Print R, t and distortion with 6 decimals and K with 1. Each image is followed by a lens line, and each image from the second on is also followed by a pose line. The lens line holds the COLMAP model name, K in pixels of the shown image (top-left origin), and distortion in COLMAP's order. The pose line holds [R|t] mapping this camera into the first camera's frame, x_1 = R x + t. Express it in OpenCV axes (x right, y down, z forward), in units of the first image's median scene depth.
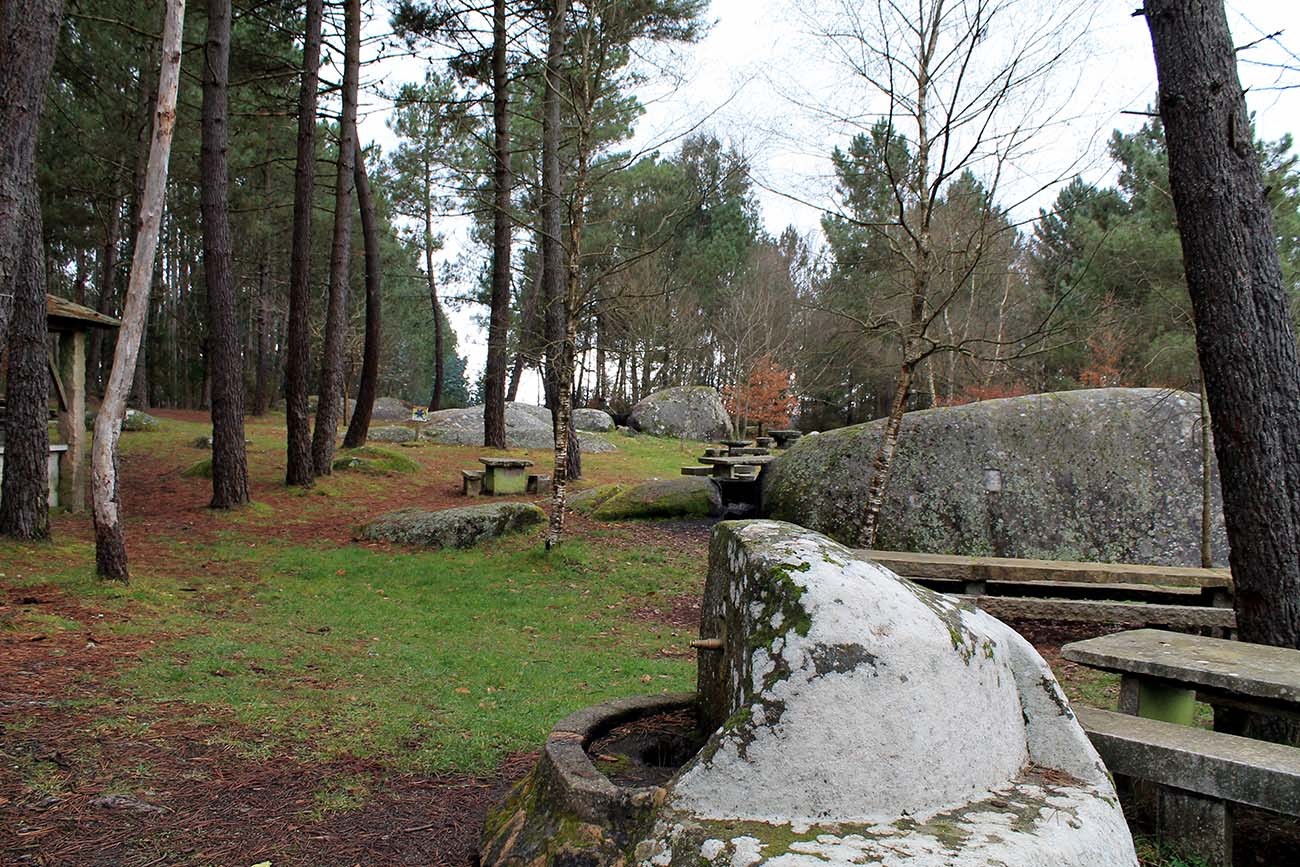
lens RADIAL K [[1084.9, 0, 650.0], [0, 1084.9, 433.5], [0, 0, 1]] dist [-0.179480, 0.170711]
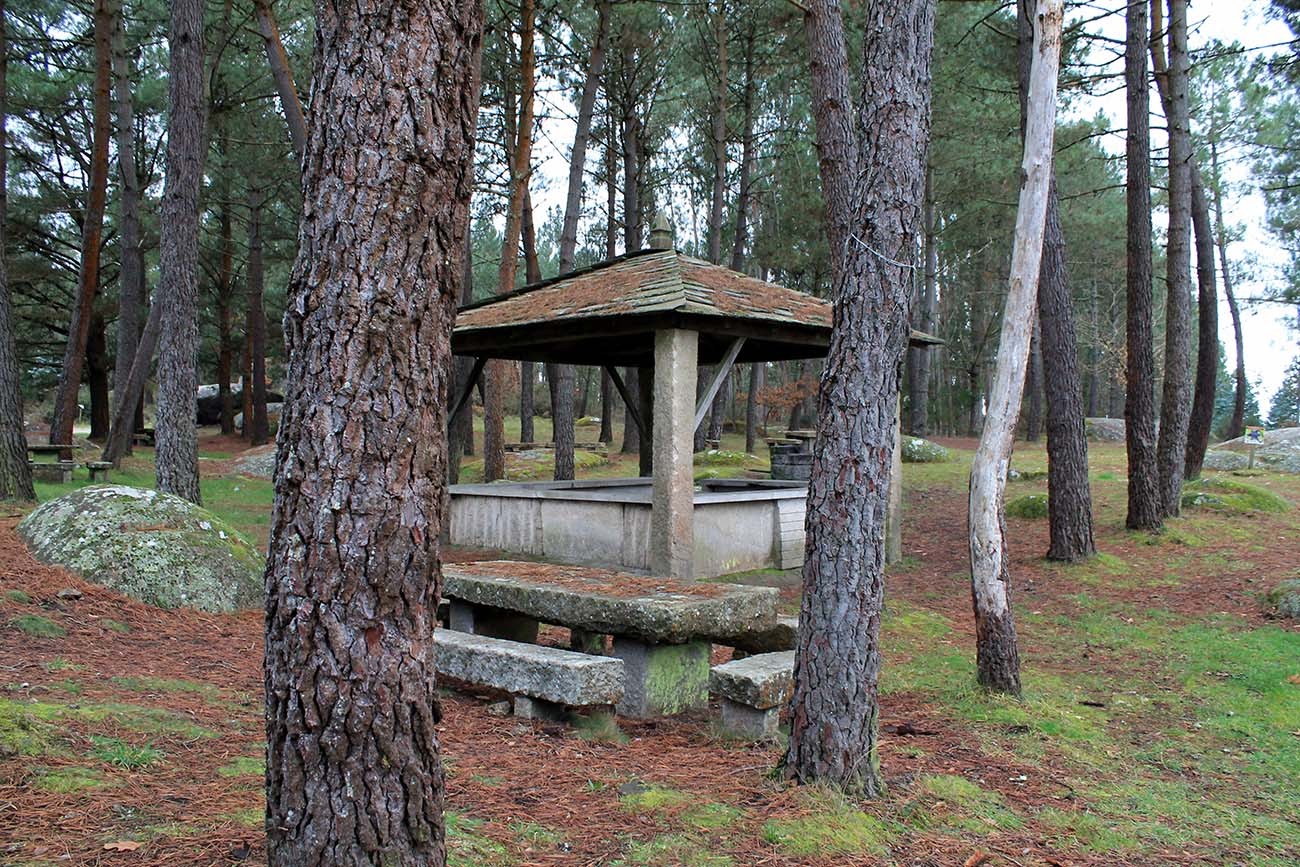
lens RADIAL K [[1084.9, 0, 650.0], [0, 1084.9, 433.5], [0, 0, 1]] dist [-0.179480, 0.170711]
pose [[0.781448, -0.028295, -0.623328, -0.143297], [0.014563, 0.999526, -0.027115, -0.008841], [0.623800, 0.012111, 0.781490, 0.172361]]
